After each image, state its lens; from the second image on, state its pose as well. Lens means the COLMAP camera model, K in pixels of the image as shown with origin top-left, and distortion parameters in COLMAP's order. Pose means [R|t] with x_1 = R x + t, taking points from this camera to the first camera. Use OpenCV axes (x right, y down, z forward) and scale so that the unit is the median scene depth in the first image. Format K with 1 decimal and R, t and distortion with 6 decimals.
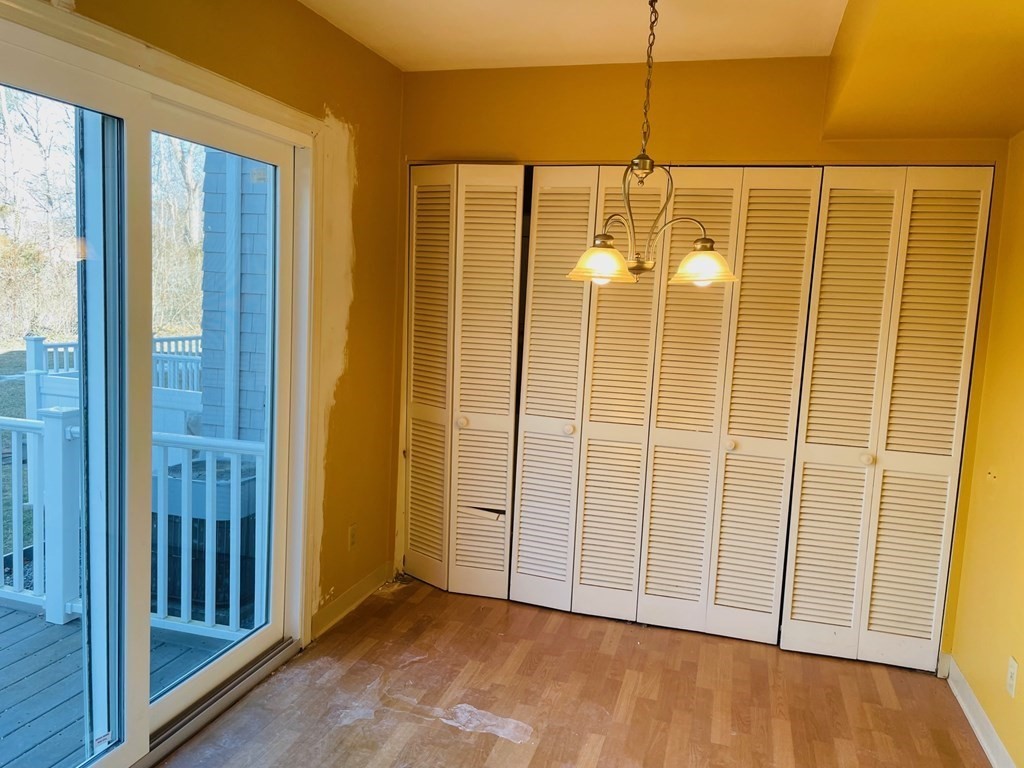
lens RADIAL K [[778.0, 0, 514.7], [0, 778.0, 378.2], [0, 0, 1]] dist [0.081354, -0.124245]
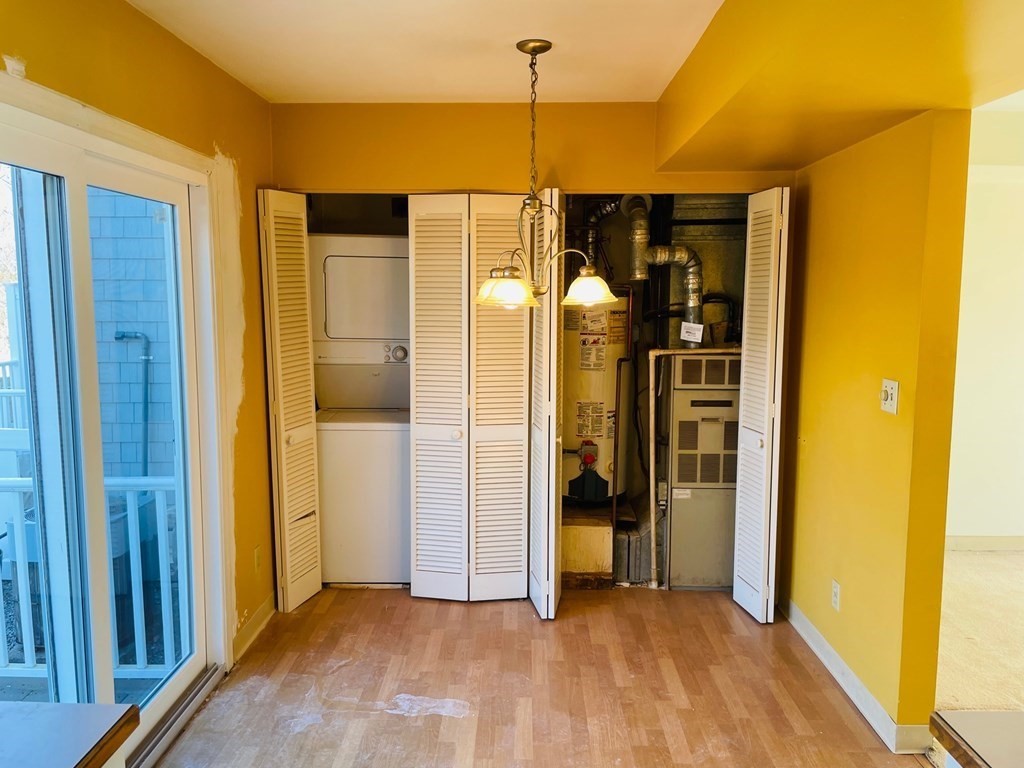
lens RADIAL K [[778.0, 0, 514.7], [0, 778.0, 378.2], [0, 0, 1]] dist [0.081354, -0.124245]
pose [[0.962331, -0.075963, 0.261055, -0.161941], [0.073218, 0.997111, 0.020238, -0.035096], [-0.261838, -0.000362, 0.965112, -0.098315]]
